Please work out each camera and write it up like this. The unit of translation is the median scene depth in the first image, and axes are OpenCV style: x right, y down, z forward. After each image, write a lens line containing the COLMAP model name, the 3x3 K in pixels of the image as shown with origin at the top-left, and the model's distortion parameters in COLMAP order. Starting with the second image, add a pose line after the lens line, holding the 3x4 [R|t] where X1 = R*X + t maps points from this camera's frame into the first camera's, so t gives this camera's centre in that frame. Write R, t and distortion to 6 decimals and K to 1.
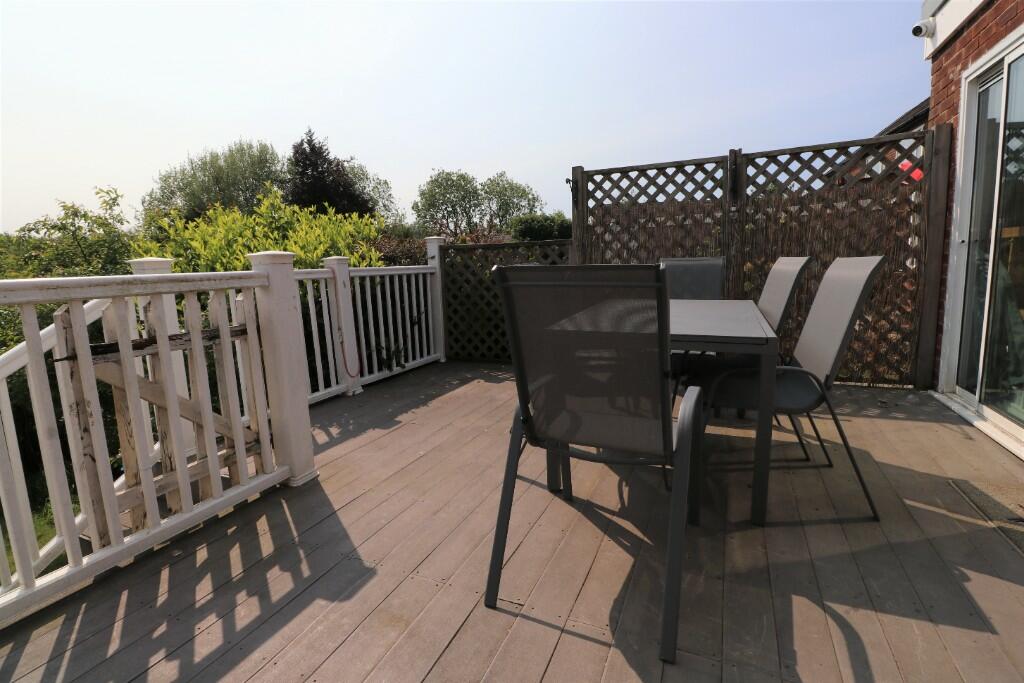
lens RADIAL K [[497.6, 0, 512.0], [0, 497.6, 341.5], [0, 0, 1]] dist [-0.001482, -0.009708]
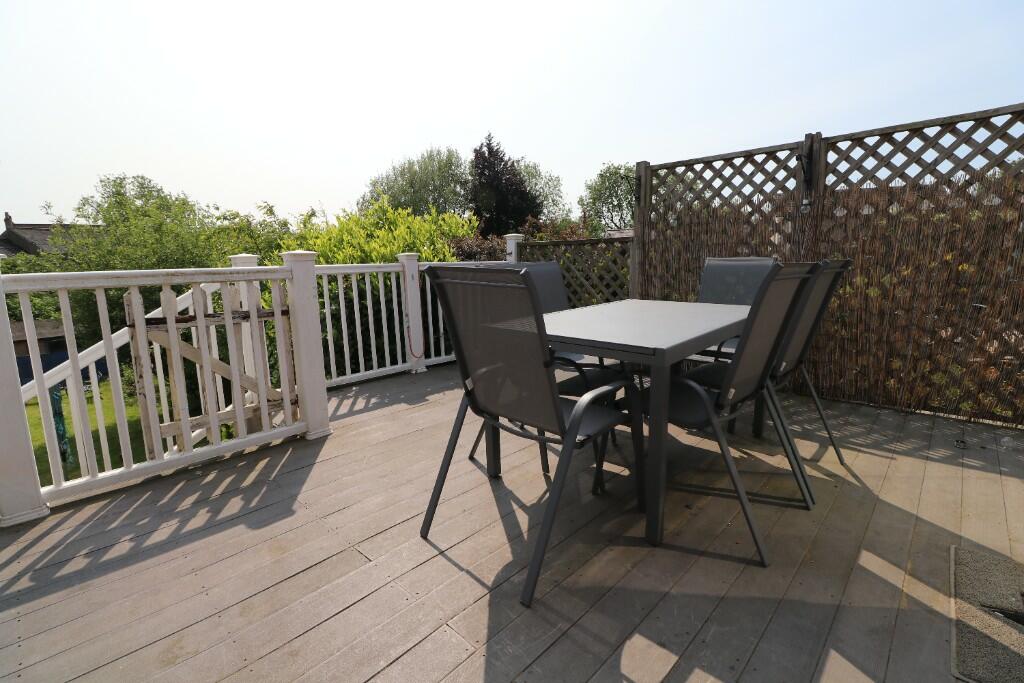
lens RADIAL K [[480.8, 0, 512.0], [0, 480.8, 341.5], [0, 0, 1]] dist [0.003345, -0.016127]
pose [[0.938319, 0.070321, -0.338544, 0.257626], [-0.063192, 0.997487, 0.032050, -0.015301], [0.339947, -0.008680, 0.940405, 0.025882]]
